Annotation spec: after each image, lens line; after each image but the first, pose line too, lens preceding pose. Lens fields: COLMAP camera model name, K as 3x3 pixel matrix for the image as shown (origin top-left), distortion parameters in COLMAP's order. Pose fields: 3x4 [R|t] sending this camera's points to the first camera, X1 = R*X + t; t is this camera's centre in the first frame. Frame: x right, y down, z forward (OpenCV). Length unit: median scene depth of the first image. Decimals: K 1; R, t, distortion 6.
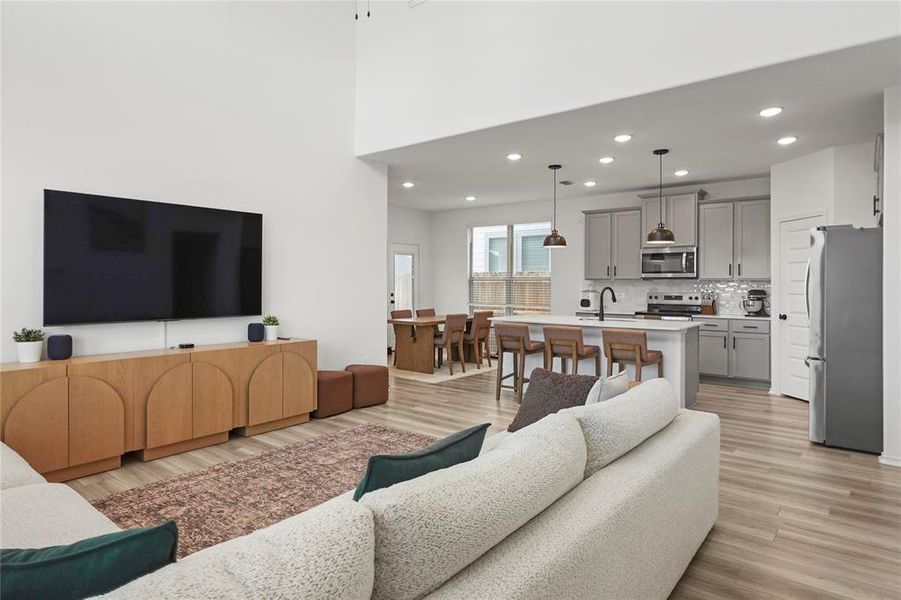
lens RADIAL K [[522.2, 0, 448.1], [0, 522.2, 284.9], [0, 0, 1]] dist [0.003946, 0.002456]
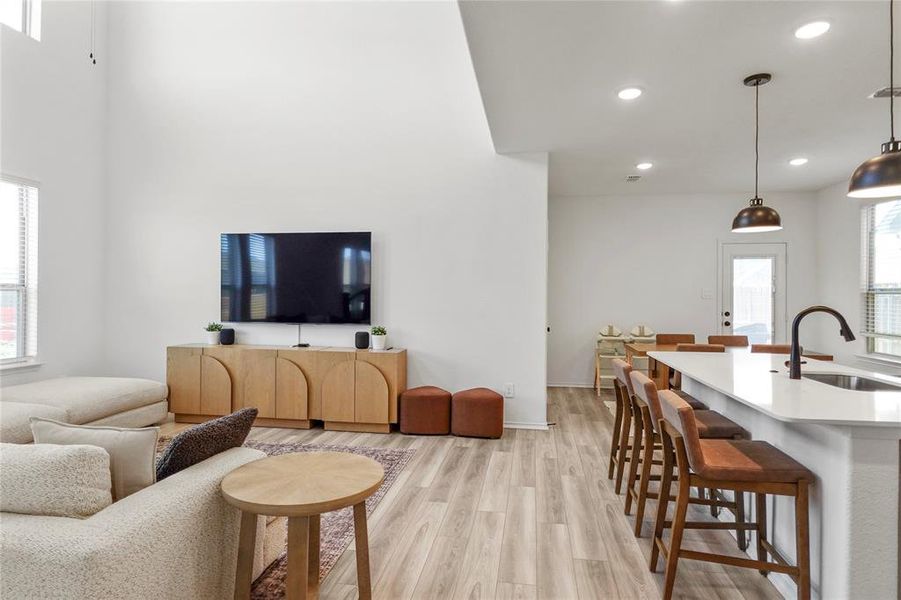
lens RADIAL K [[512.7, 0, 451.7], [0, 512.7, 302.2], [0, 0, 1]] dist [-0.013108, 0.000590]
pose [[0.499947, 0.012891, -0.865960, 0.738632], [-0.010026, 0.999908, 0.009097, -0.000636], [0.865998, 0.004134, 0.500031, 0.699346]]
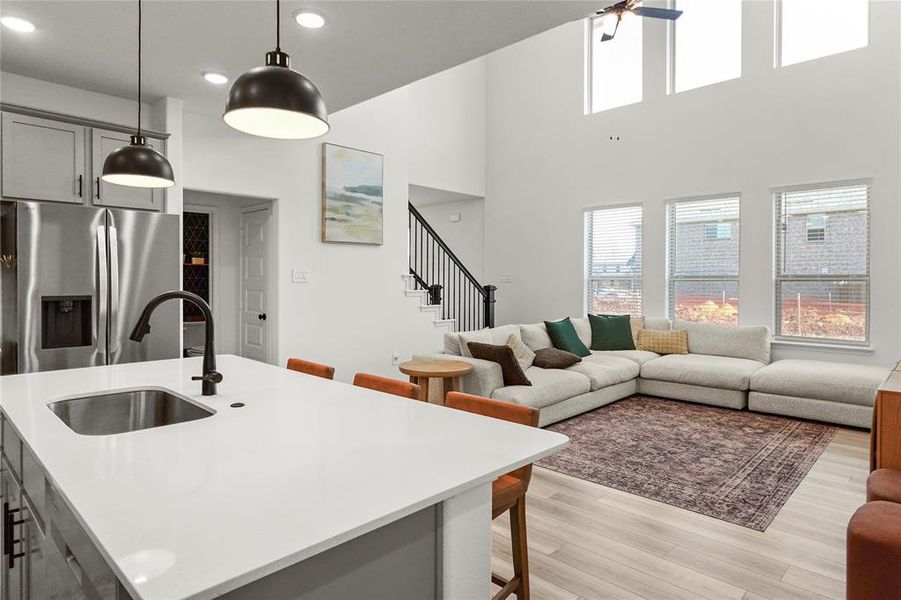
lens RADIAL K [[522.2, 0, 448.1], [0, 522.2, 284.9], [0, 0, 1]] dist [0.003946, 0.002456]
pose [[-0.995357, -0.005797, 0.096077, 0.152209], [-0.004944, 0.999946, 0.009120, -0.002327], [-0.096125, 0.008603, -0.995332, 1.813141]]
